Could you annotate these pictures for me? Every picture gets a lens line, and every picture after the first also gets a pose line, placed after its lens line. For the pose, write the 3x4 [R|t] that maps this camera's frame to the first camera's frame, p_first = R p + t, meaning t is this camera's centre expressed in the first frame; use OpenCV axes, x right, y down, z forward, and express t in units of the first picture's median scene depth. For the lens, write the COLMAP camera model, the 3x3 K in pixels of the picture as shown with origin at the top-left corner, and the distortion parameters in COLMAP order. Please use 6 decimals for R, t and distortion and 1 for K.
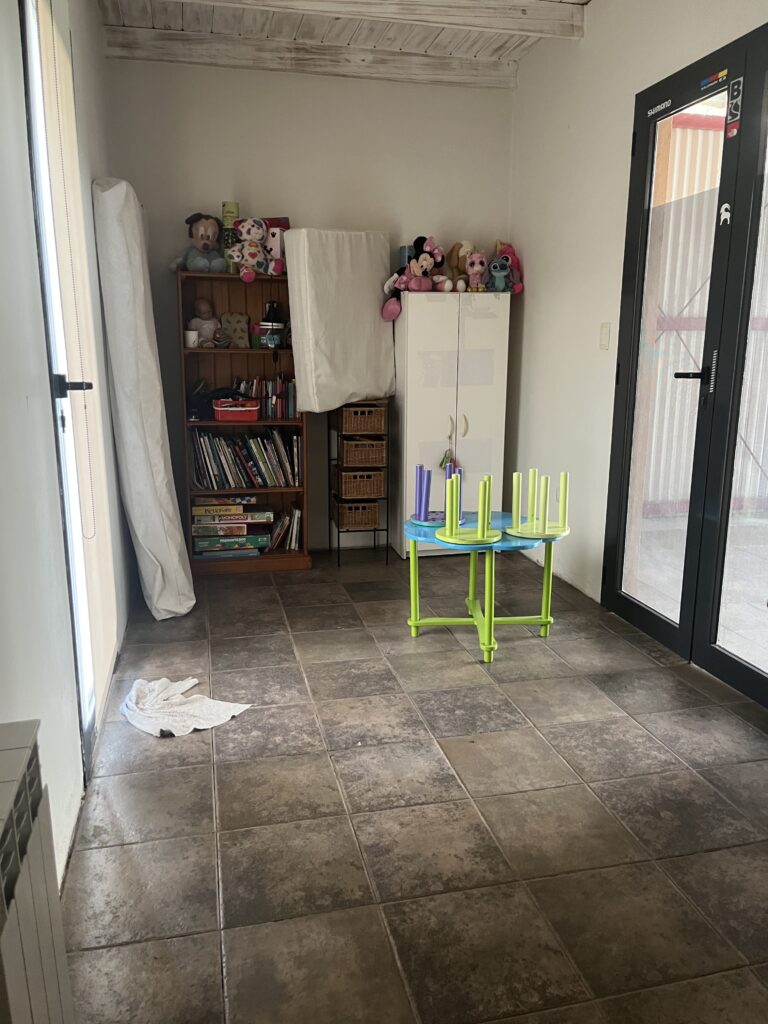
lens RADIAL K [[777.2, 0, 387.5], [0, 777.2, 514.1], [0, 0, 1]] dist [0.065313, -0.091874]
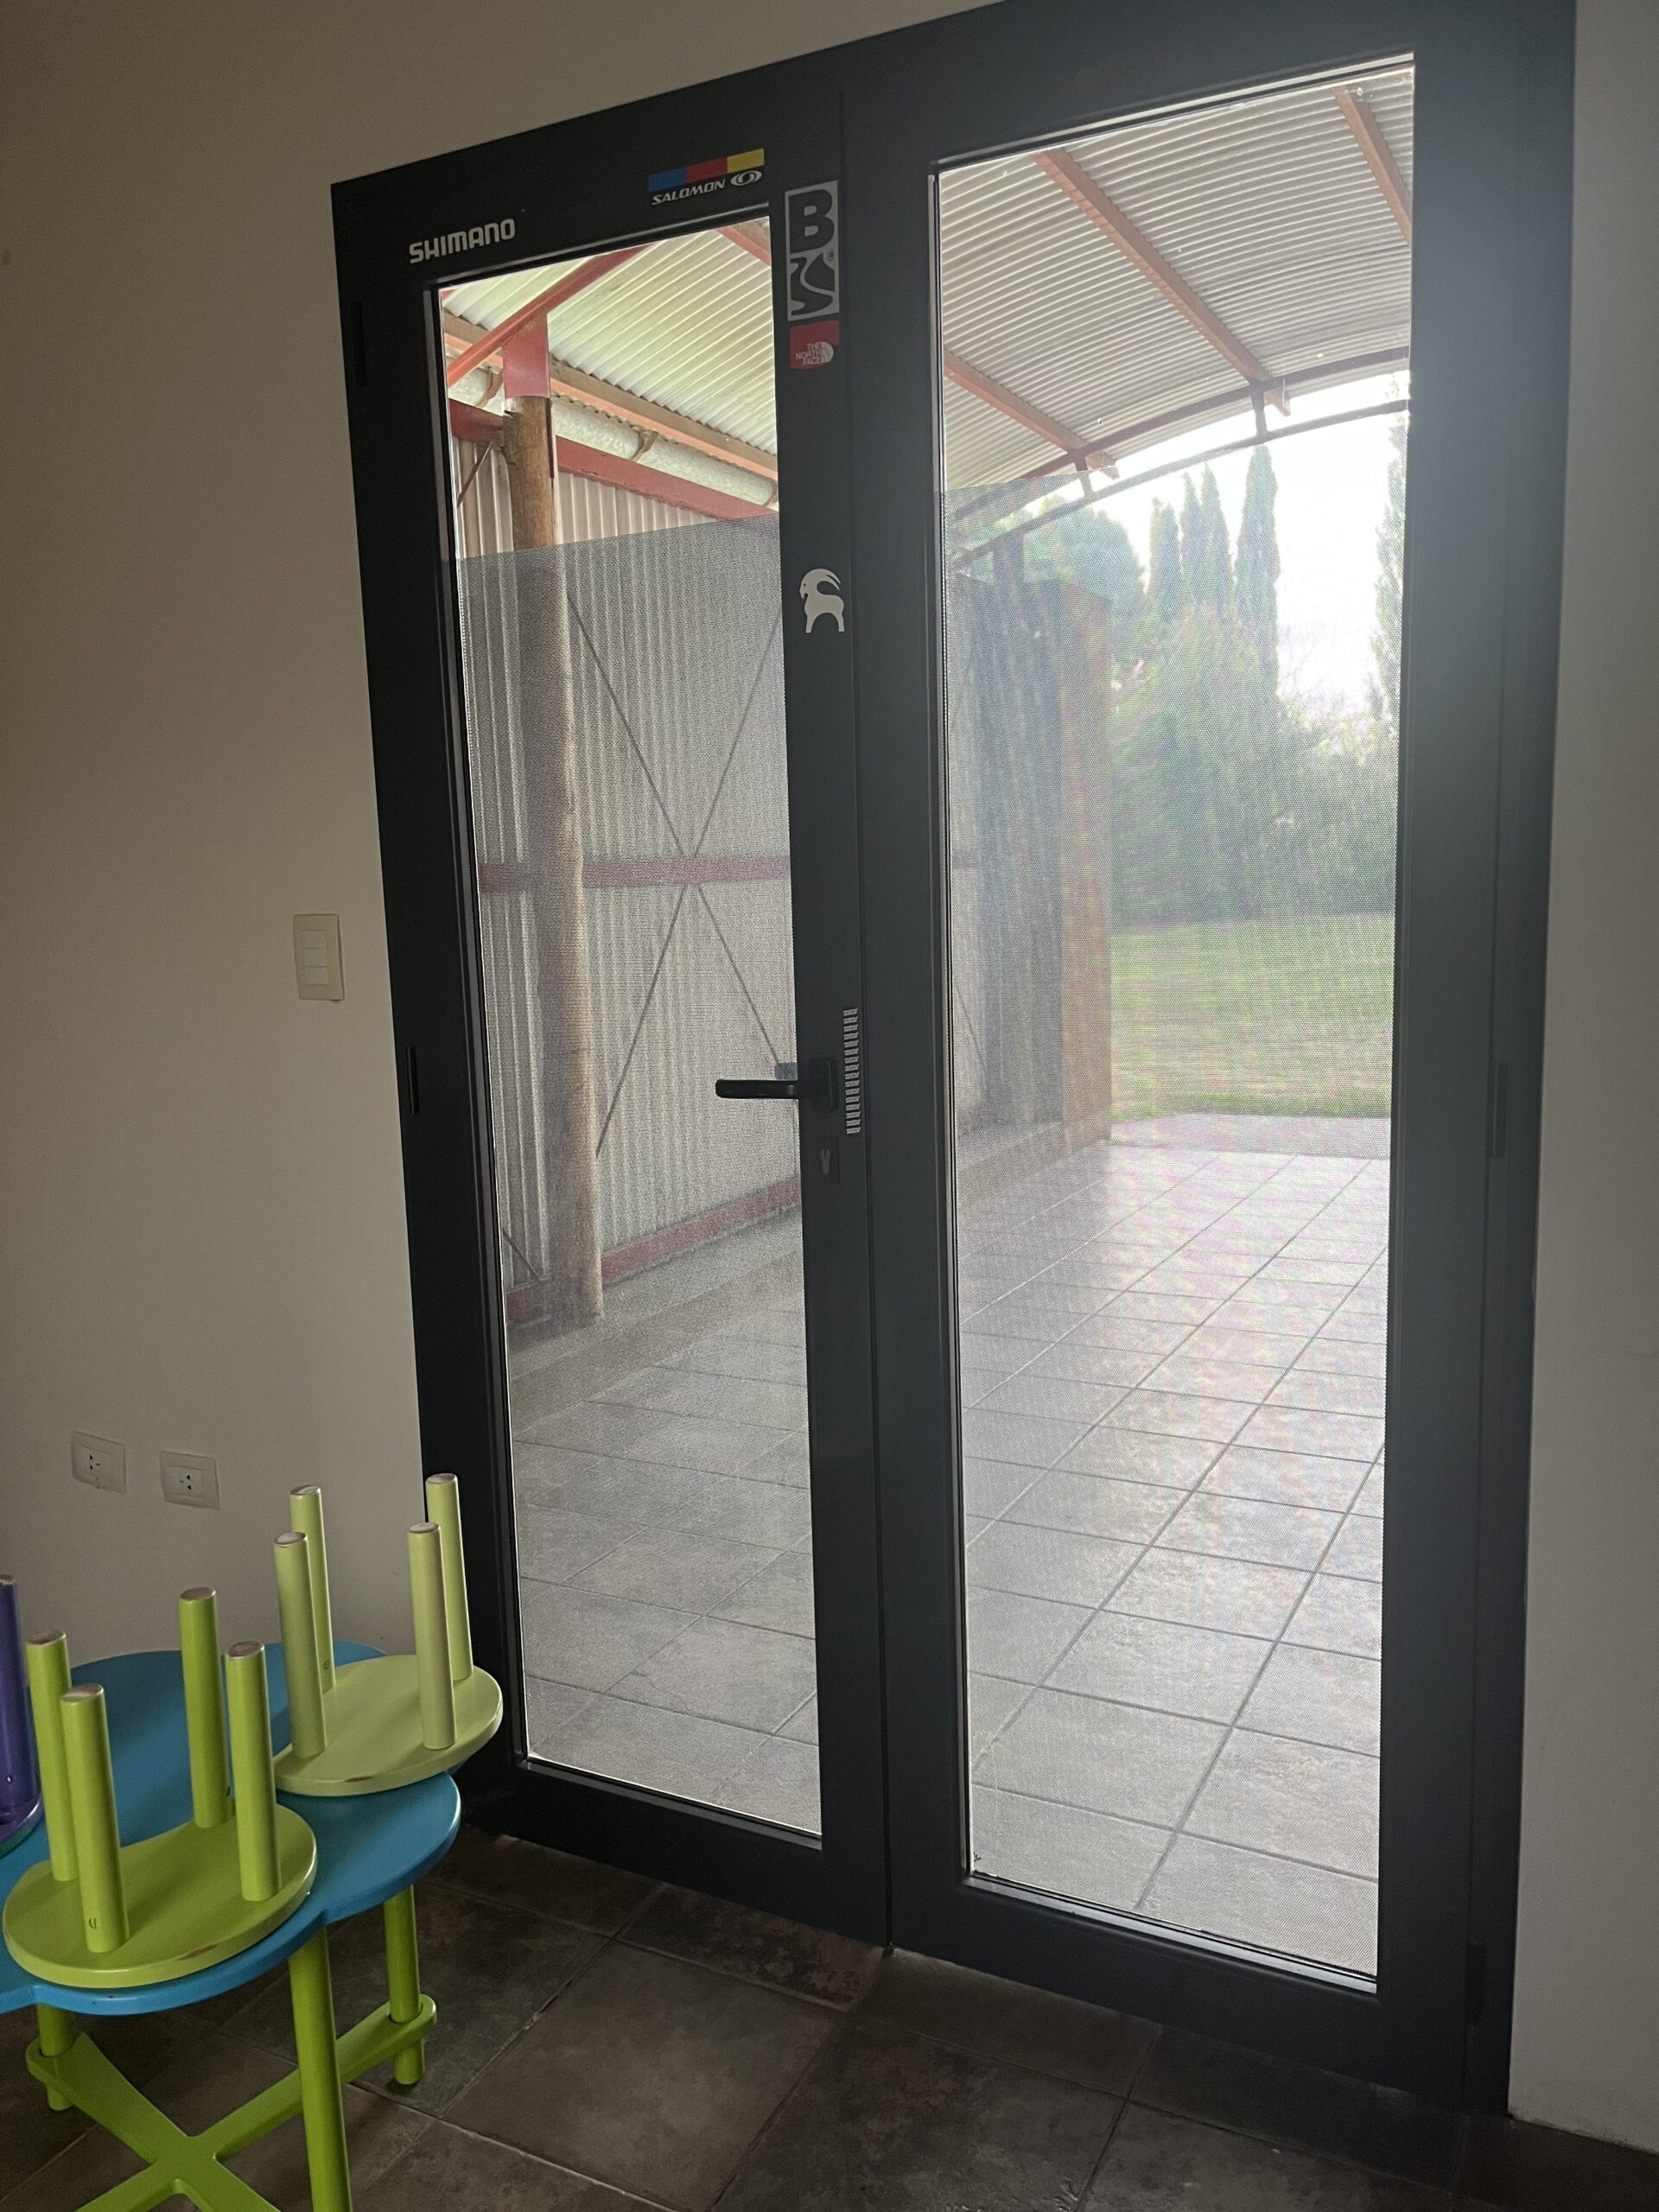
lens RADIAL K [[1719.6, 0, 829.5], [0, 1719.6, 1106.0], [0, 0, 1]] dist [0.052744, 0.000410]
pose [[0.664601, -0.135949, 0.734727, -0.119585], [0.198393, 0.980121, 0.001897, -0.172308], [-0.720379, 0.144504, 0.678360, 0.527620]]
